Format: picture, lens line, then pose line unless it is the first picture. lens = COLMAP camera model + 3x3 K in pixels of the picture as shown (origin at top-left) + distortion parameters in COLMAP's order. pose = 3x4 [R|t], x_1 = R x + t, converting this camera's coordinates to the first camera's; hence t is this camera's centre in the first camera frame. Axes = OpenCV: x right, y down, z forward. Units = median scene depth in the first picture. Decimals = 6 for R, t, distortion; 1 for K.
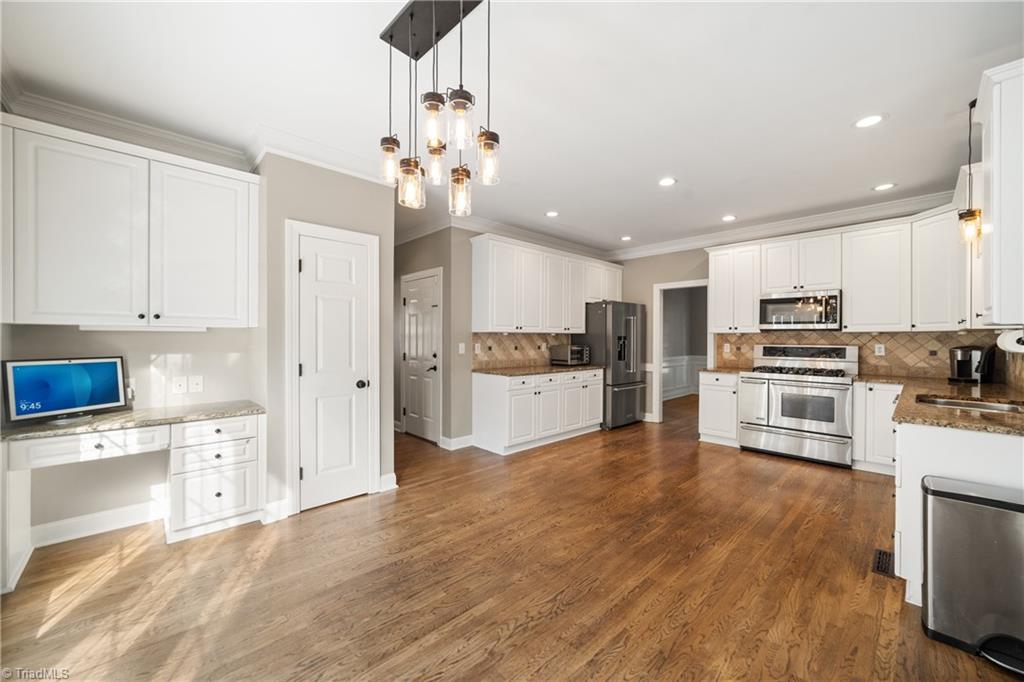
lens RADIAL K [[392.2, 0, 519.4], [0, 392.2, 340.1], [0, 0, 1]] dist [-0.005192, 0.000417]
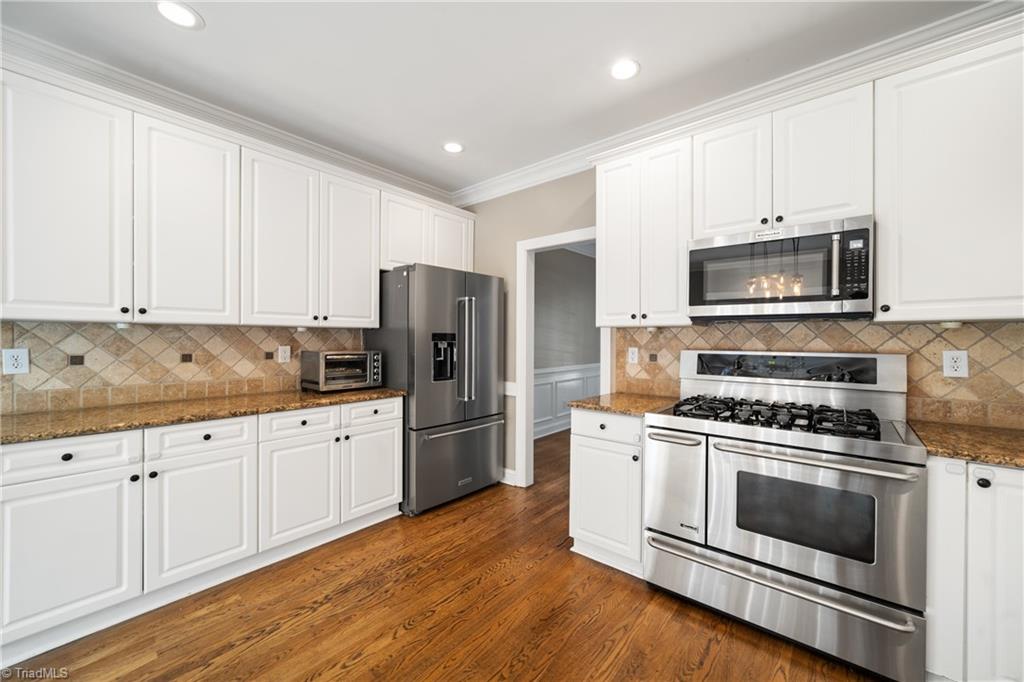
lens RADIAL K [[392.2, 0, 518.2], [0, 392.2, 338.7], [0, 0, 1]] dist [-0.005192, 0.000417]
pose [[0.994456, 0.000962, 0.105145, 0.342235], [-0.000435, 0.999987, -0.005036, -0.000020], [-0.105148, 0.004962, 0.994444, 0.528393]]
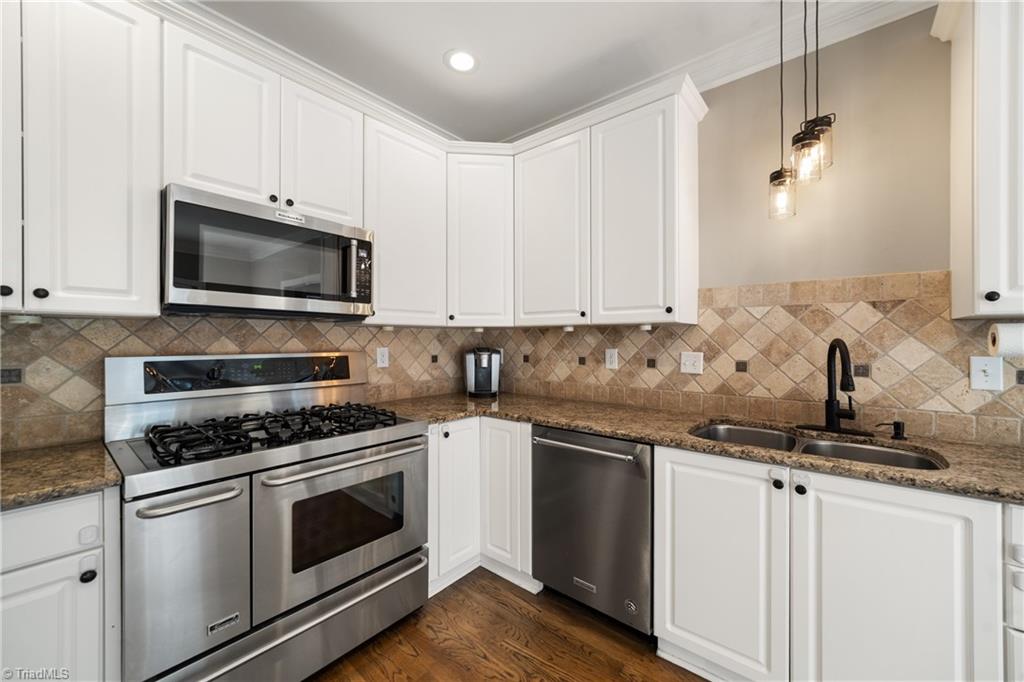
lens RADIAL K [[392.2, 0, 522.9], [0, 392.2, 339.5], [0, 0, 1]] dist [-0.005192, 0.000417]
pose [[-0.106562, 0.000182, 0.994306, 0.279099], [0.003849, 0.999993, 0.000229, -0.000506], [-0.994299, 0.003851, -0.106562, 0.718906]]
